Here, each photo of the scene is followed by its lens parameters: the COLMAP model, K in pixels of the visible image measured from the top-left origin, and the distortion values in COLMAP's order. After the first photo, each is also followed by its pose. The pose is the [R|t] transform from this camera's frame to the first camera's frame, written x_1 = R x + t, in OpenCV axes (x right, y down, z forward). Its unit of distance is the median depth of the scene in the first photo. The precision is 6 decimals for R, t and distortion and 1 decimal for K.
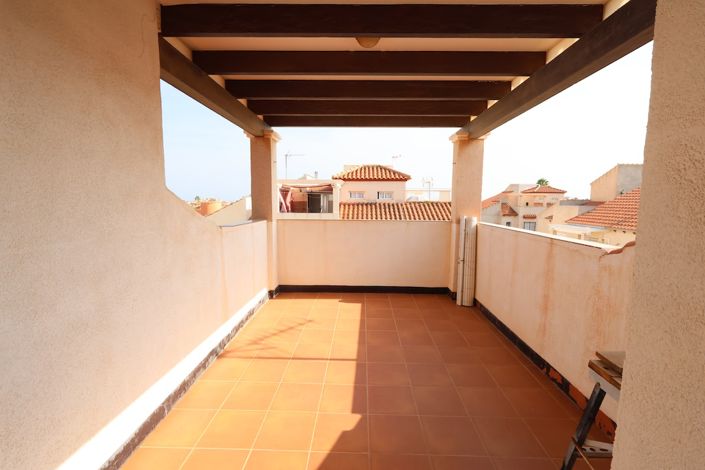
lens RADIAL K [[326.8, 0, 350.3], [0, 326.8, 233.7], [0, 0, 1]] dist [0.001502, 0.000474]
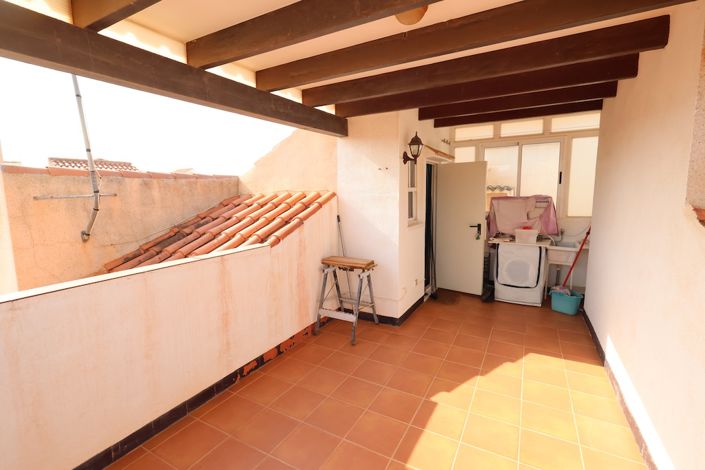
lens RADIAL K [[326.8, 0, 346.6], [0, 326.8, 236.4], [0, 0, 1]] dist [0.001502, 0.000474]
pose [[-0.888395, -0.059226, 0.455244, -0.180418], [0.051402, 0.972575, 0.226838, -0.267928], [-0.456194, 0.224922, -0.860986, 1.807903]]
